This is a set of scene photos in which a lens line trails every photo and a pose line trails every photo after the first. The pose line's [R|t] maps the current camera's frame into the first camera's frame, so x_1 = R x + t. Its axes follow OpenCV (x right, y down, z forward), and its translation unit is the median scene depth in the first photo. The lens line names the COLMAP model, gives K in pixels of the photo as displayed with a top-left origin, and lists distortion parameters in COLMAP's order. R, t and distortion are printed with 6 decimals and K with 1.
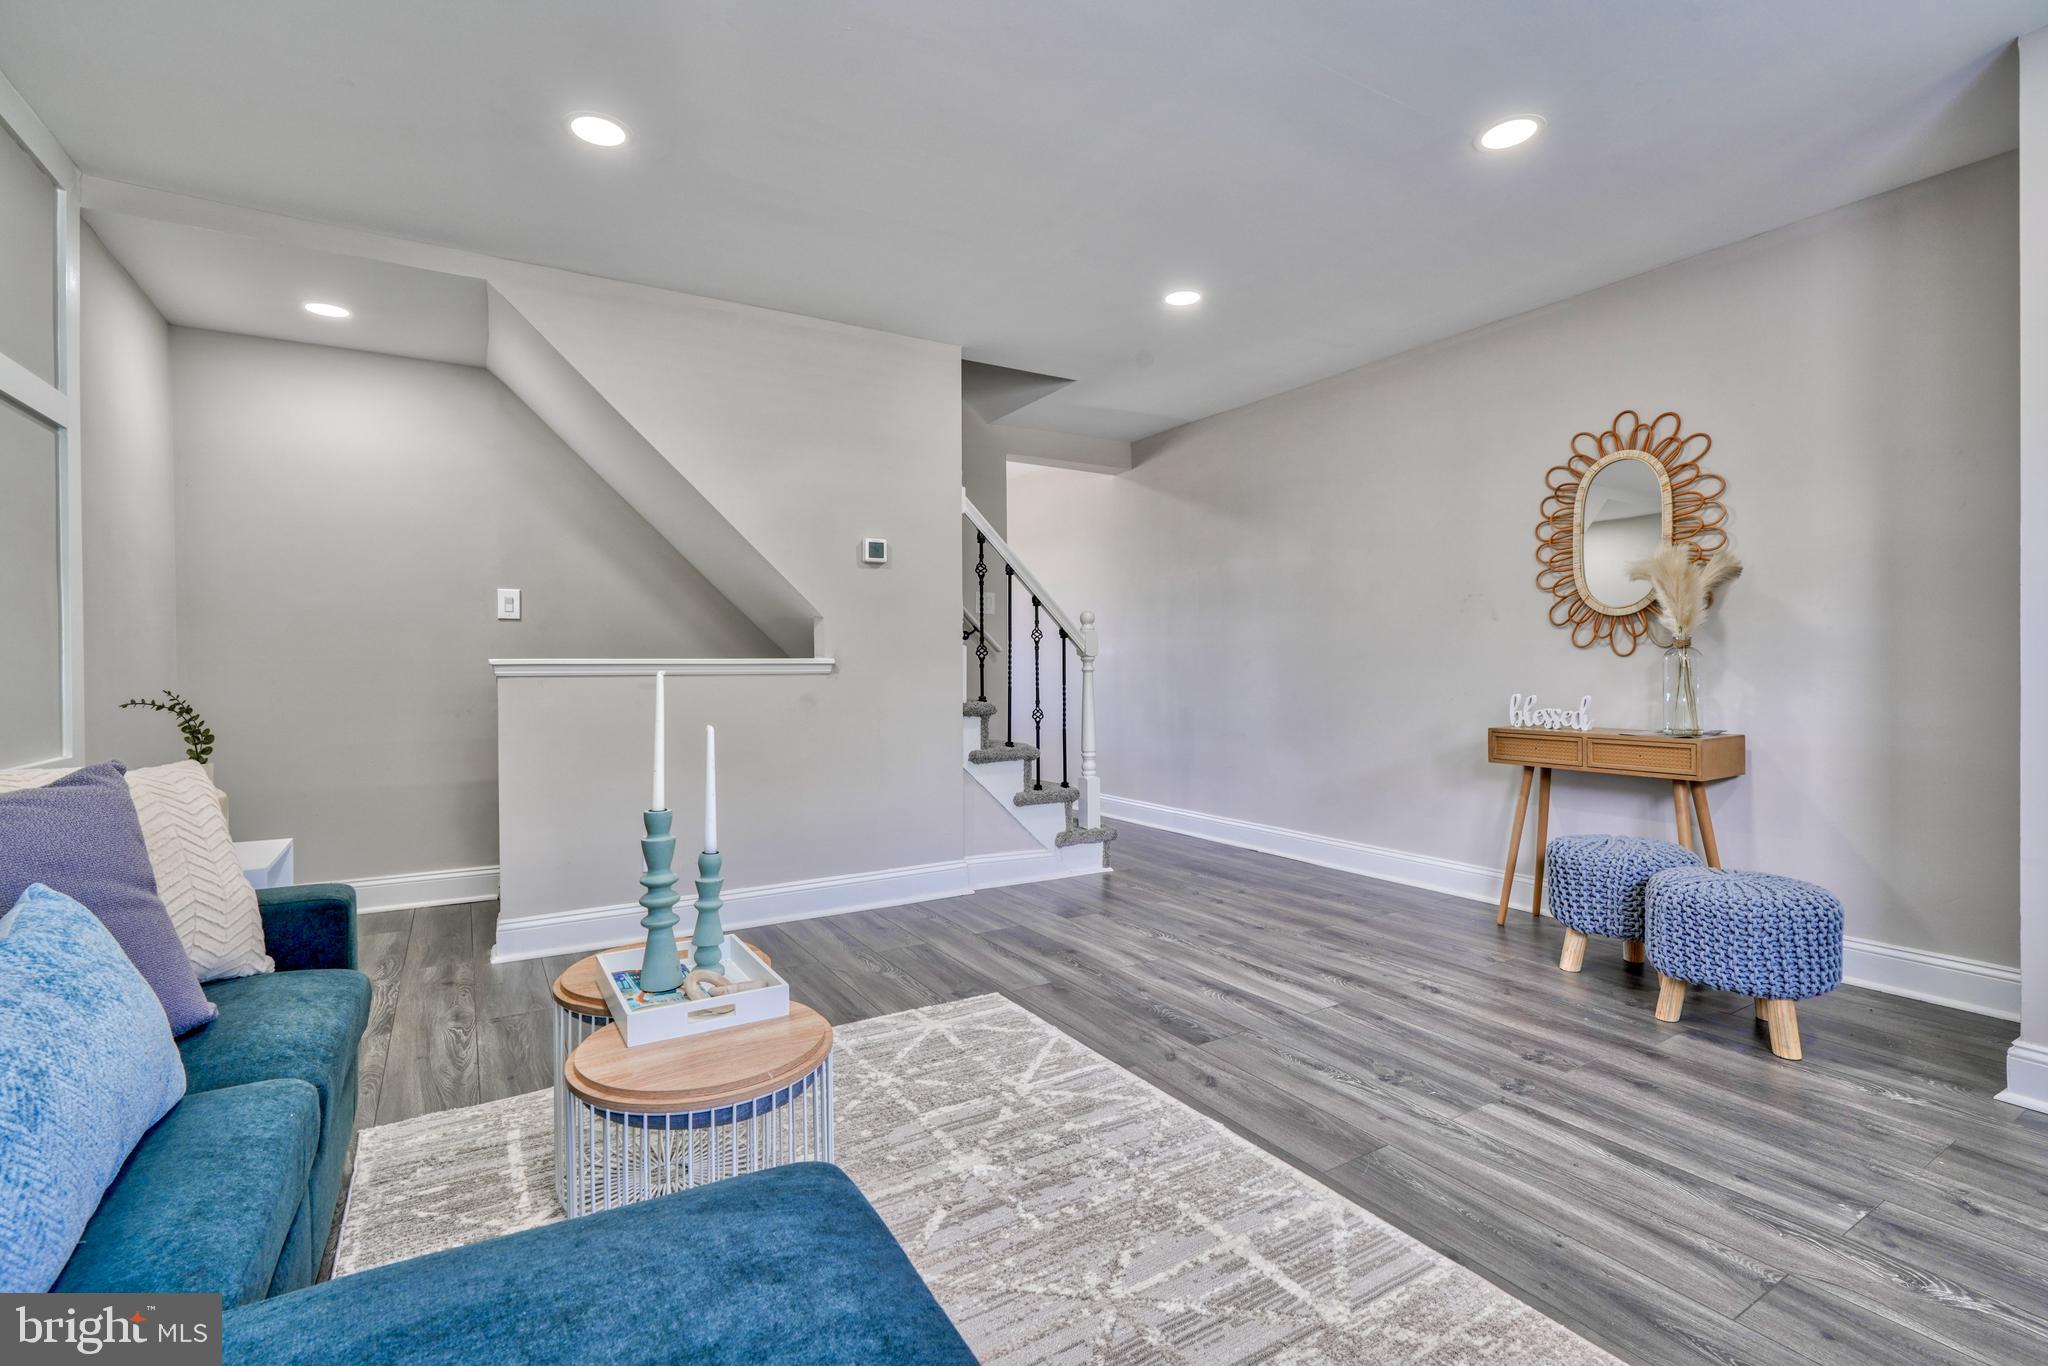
lens RADIAL K [[928.3, 0, 1015.1], [0, 928.3, 682.7], [0, 0, 1]] dist [-0.012517, 0.006564]
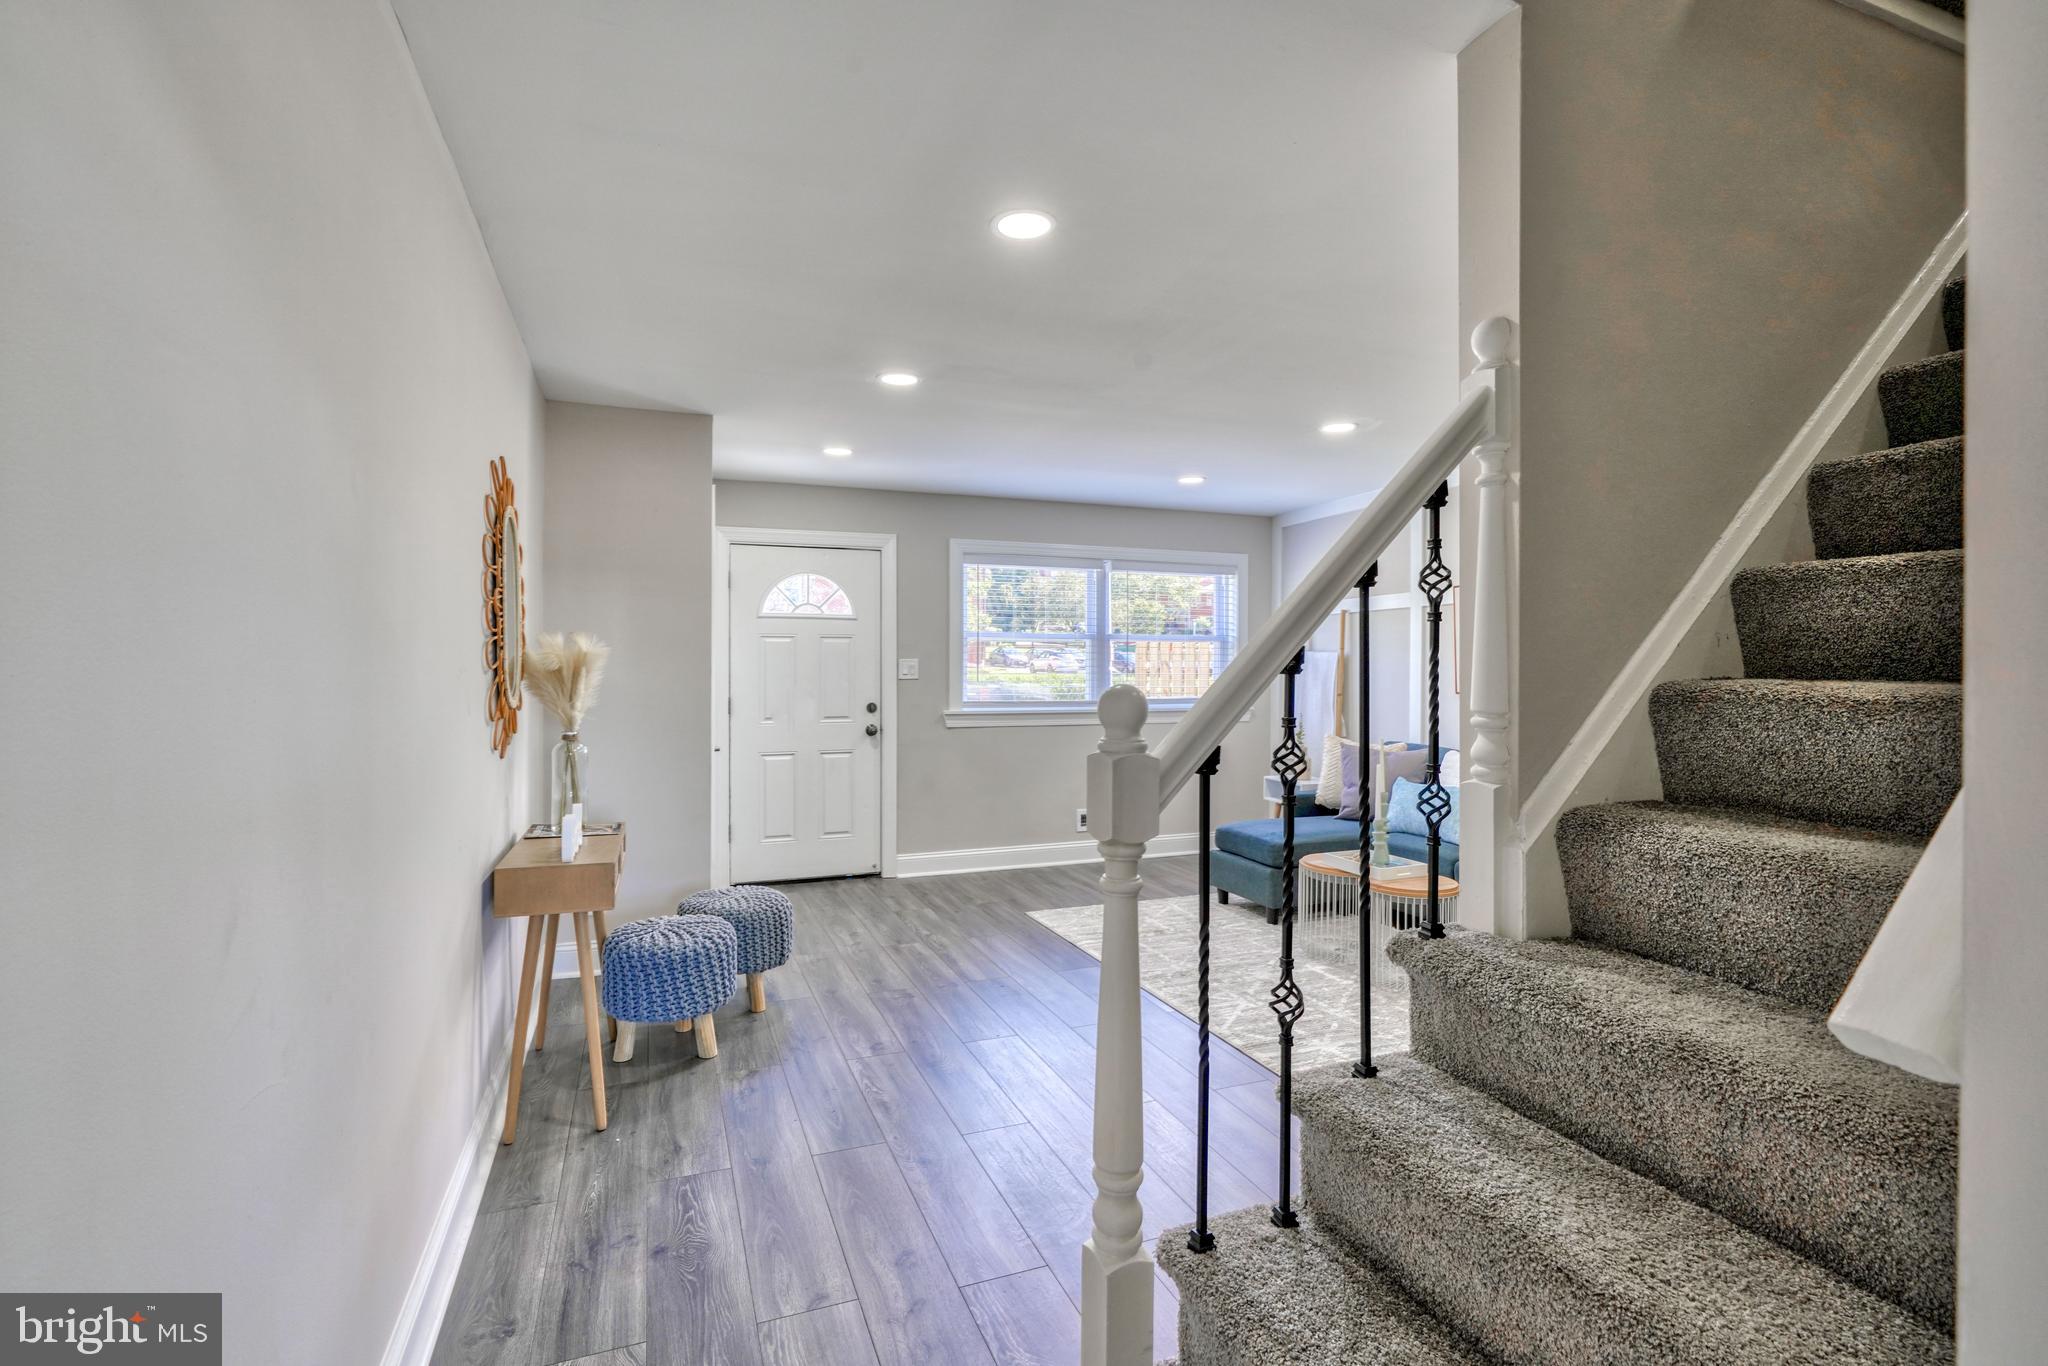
lens RADIAL K [[928.3, 0, 1023.5], [0, 928.3, 684.2], [0, 0, 1]] dist [-0.012517, 0.006564]
pose [[-0.986919, 0.002541, 0.161197, 0.097911], [0.008164, 0.999381, 0.034227, -0.141665], [-0.161010, 0.035095, -0.986329, 2.082640]]
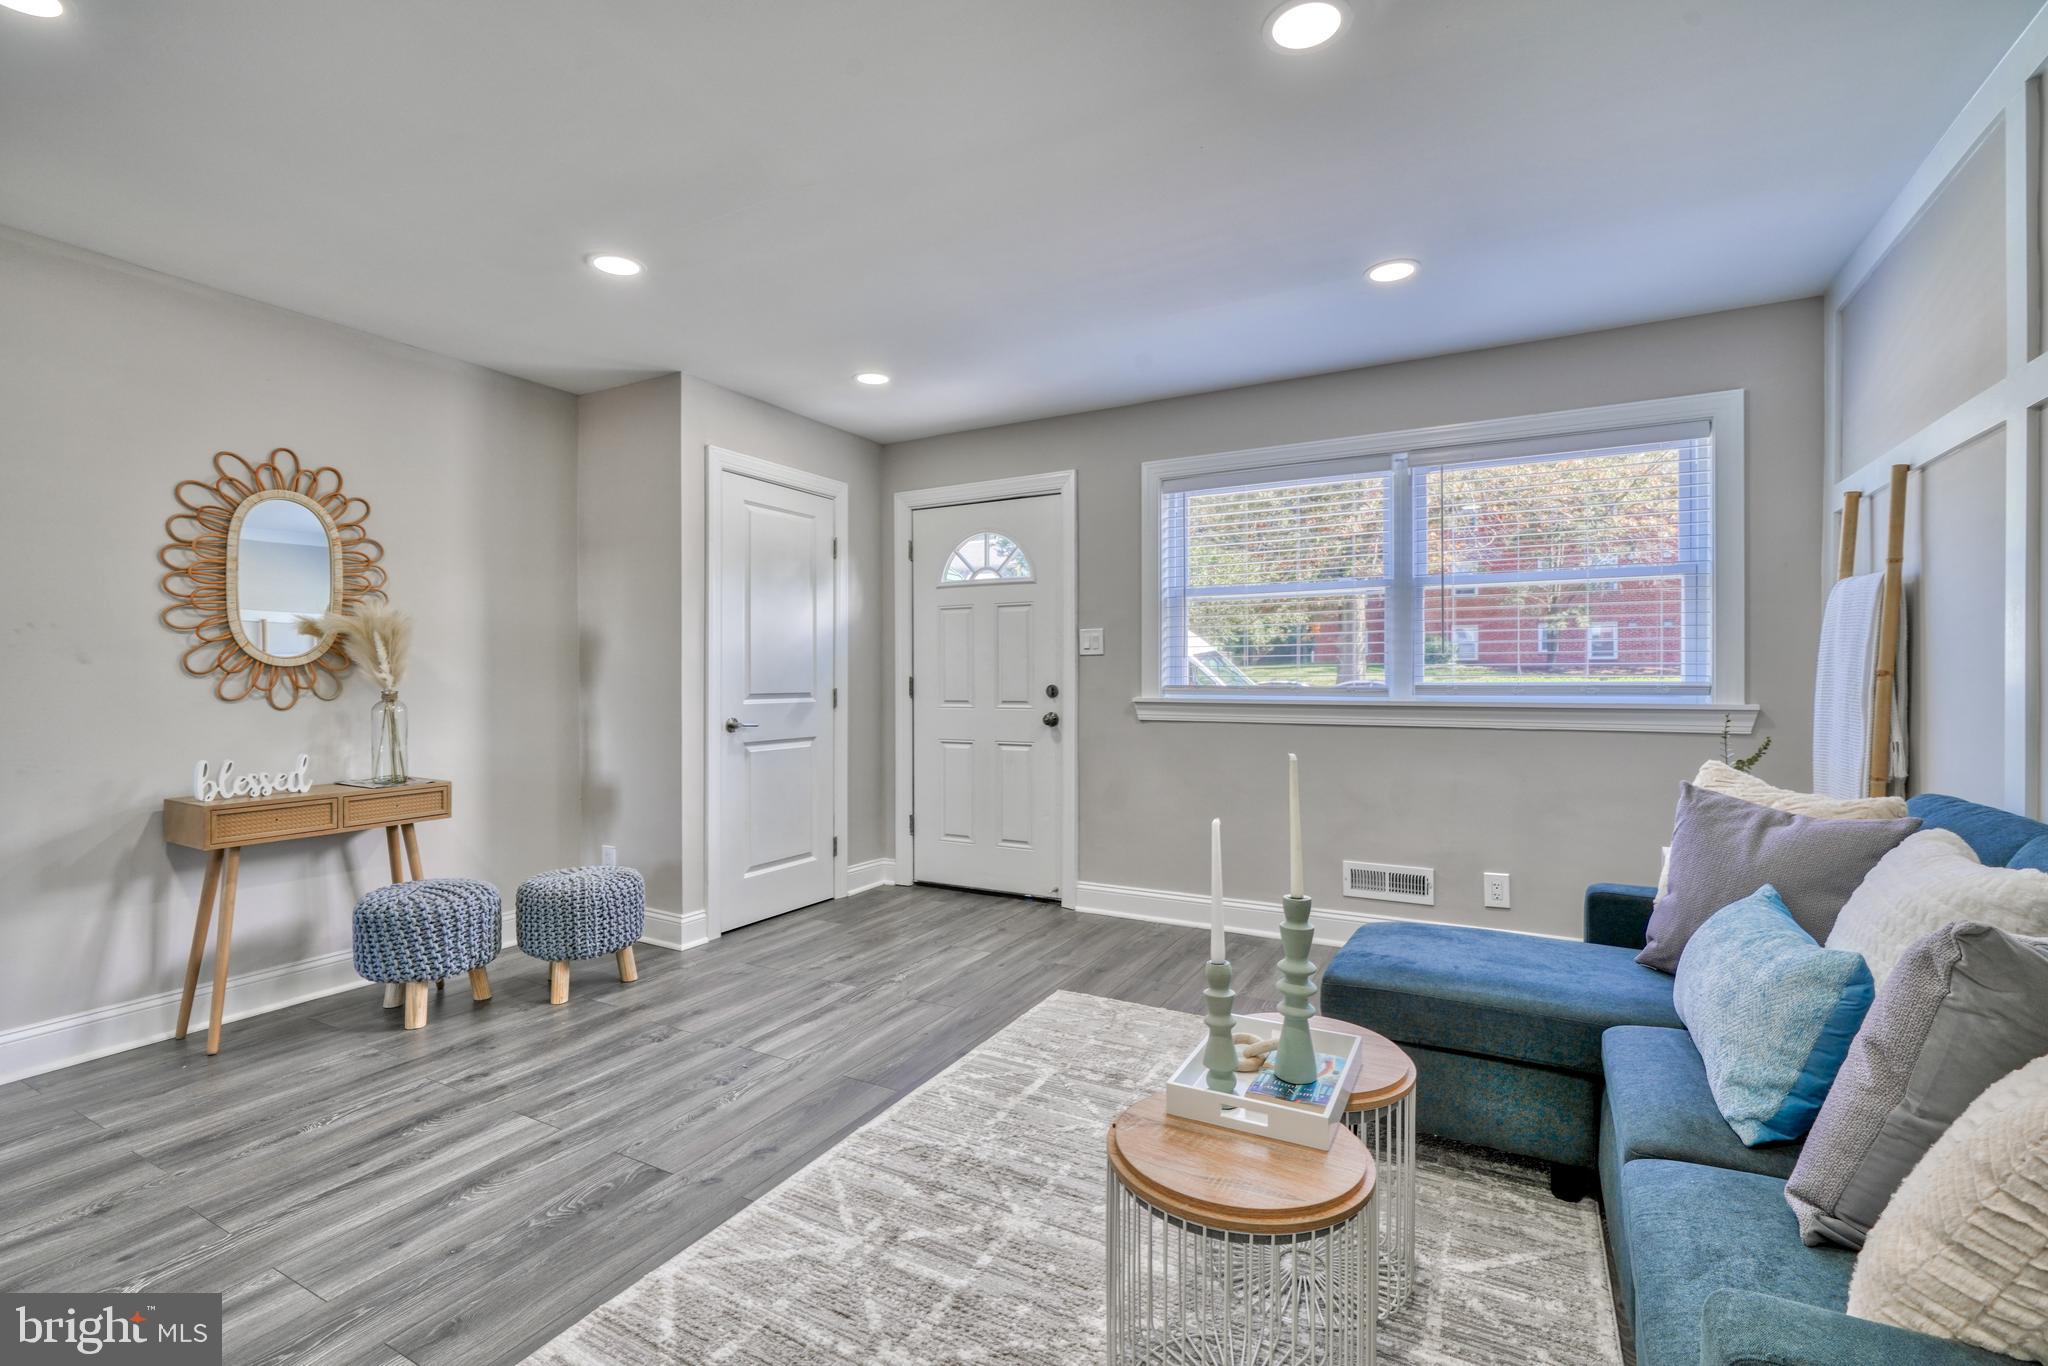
lens RADIAL K [[928.3, 0, 1013.2], [0, 928.3, 680.6], [0, 0, 1]] dist [-0.012517, 0.006564]
pose [[-0.500710, 0.003794, 0.865607, -0.622478], [0.024356, 0.999656, 0.009707, -0.059353], [-0.865273, 0.025943, -0.500630, 1.002116]]
